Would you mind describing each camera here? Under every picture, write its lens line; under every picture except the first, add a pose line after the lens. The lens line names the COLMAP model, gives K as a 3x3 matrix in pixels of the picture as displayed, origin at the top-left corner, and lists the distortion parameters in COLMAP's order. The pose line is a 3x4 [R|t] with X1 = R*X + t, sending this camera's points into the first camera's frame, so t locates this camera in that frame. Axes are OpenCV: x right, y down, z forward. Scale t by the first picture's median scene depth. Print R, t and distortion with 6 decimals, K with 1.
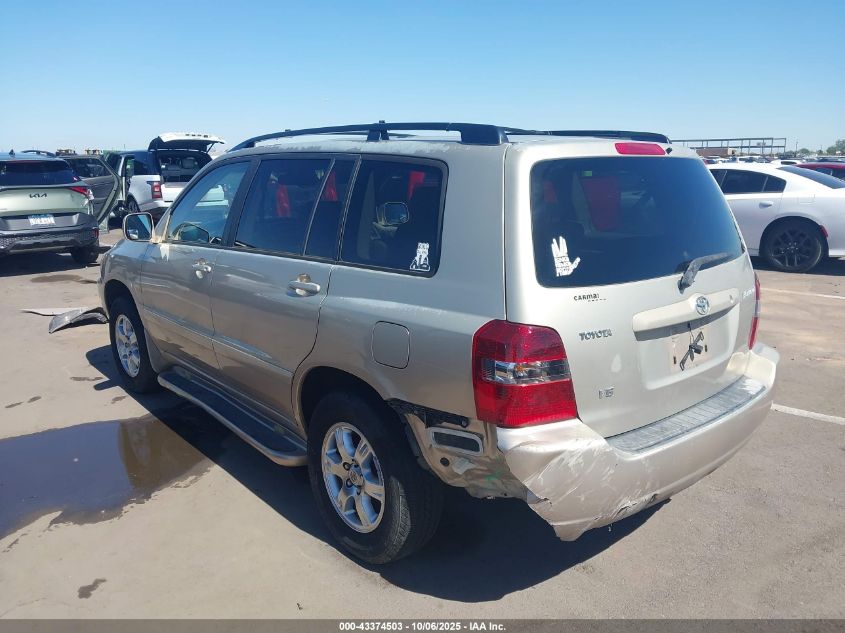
lens RADIAL K [[668.1, 0, 443.2], [0, 668.1, 316.5], [0, 0, 1]] dist [0.011659, 0.003740]
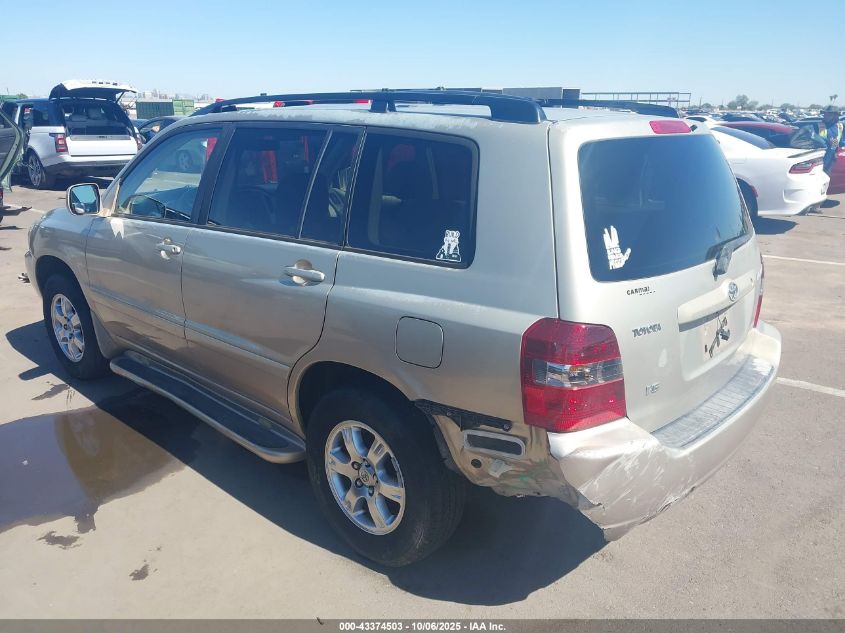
lens RADIAL K [[668.1, 0, 443.2], [0, 668.1, 316.5], [0, 0, 1]] dist [0.011659, 0.003740]
pose [[0.992575, -0.023245, 0.119394, -0.135951], [0.014936, 0.997434, 0.070017, -0.049972], [-0.120715, -0.067714, 0.990375, 0.077267]]
